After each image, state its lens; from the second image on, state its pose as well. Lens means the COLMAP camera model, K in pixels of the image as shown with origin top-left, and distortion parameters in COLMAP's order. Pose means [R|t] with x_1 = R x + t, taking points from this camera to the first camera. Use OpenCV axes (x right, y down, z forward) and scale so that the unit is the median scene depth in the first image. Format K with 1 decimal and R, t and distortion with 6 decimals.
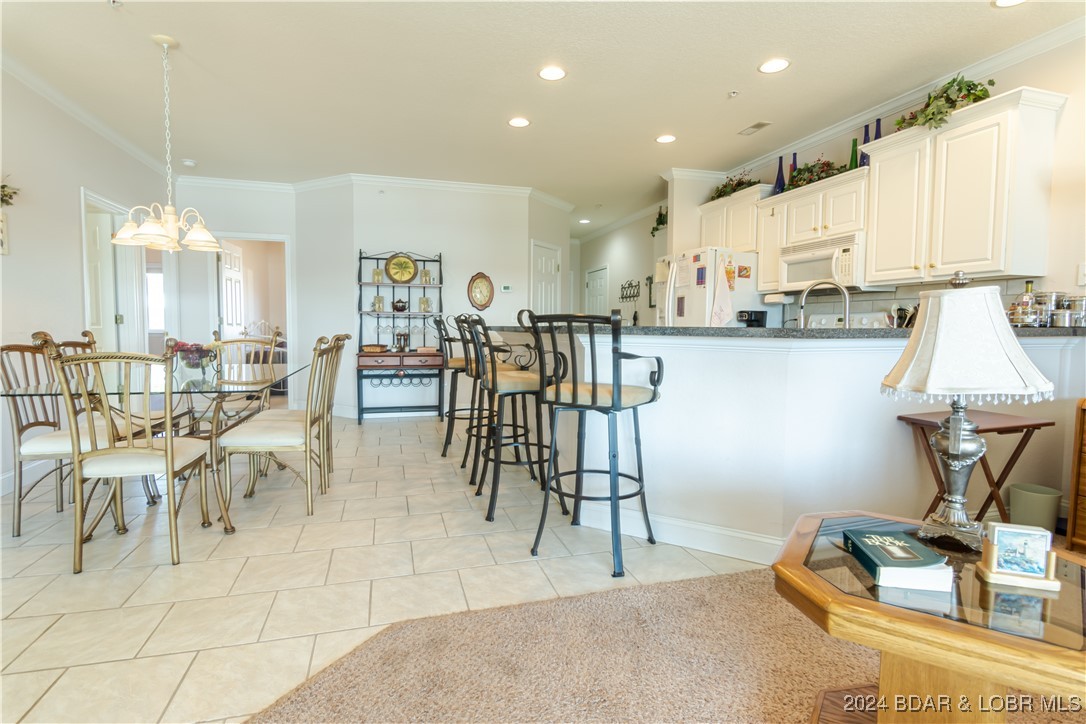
lens RADIAL K [[524.1, 0, 538.1], [0, 524.1, 360.1], [0, 0, 1]] dist [-0.006016, -0.004981]
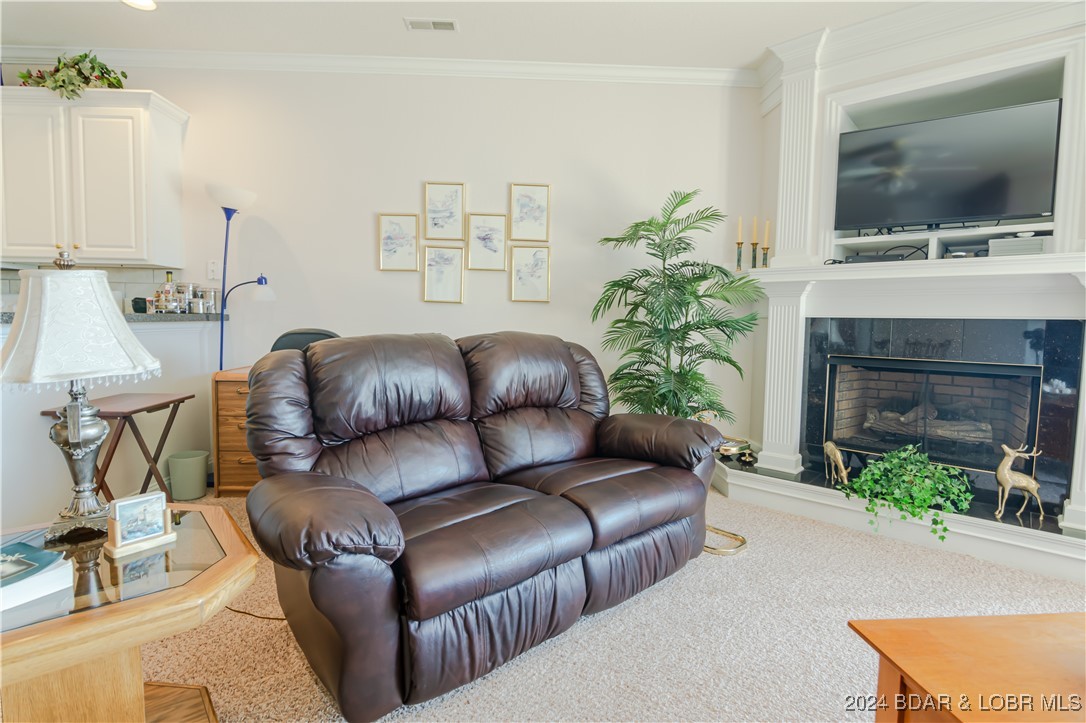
lens RADIAL K [[524.1, 0, 538.7], [0, 524.1, 357.1], [0, 0, 1]] dist [-0.006016, -0.004981]
pose [[0.236449, -0.066767, 0.969347, 0.027203], [0.047081, 0.997252, 0.057205, 0.002718], [-0.970503, 0.032111, 0.238943, -0.022739]]
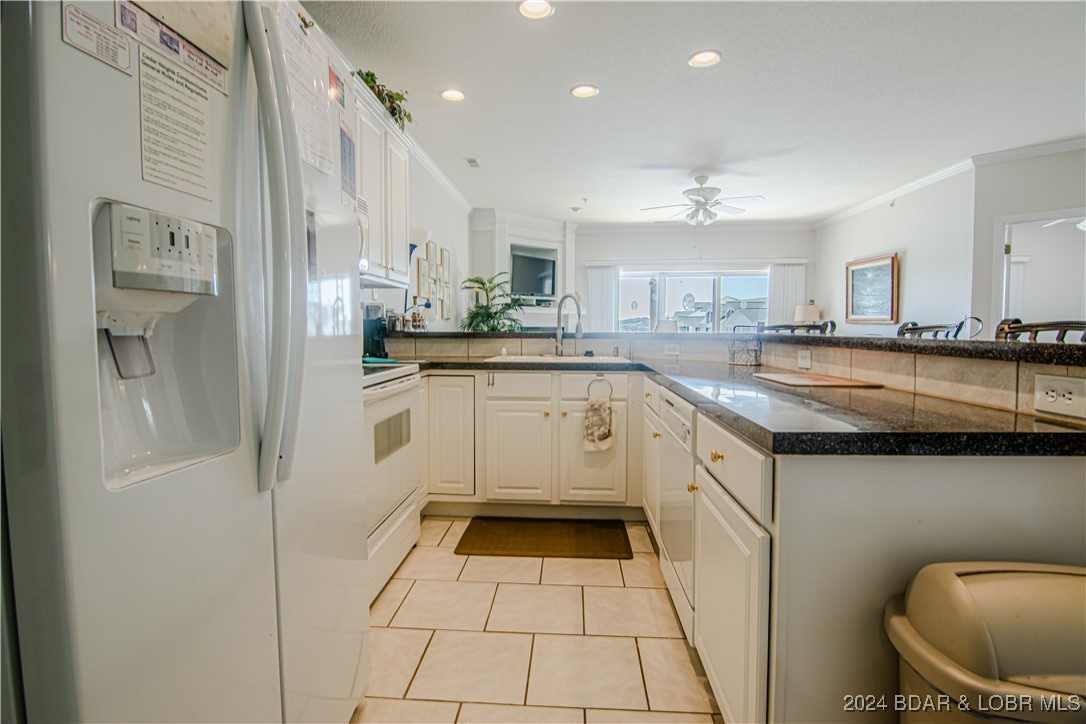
lens RADIAL K [[524.1, 0, 534.8], [0, 524.1, 358.2], [0, 0, 1]] dist [-0.006016, -0.004981]
pose [[-0.940398, -0.022986, 0.339298, 0.158989], [0.018677, 0.992716, 0.119020, -0.109776], [-0.339562, 0.118263, -0.933119, 1.592489]]
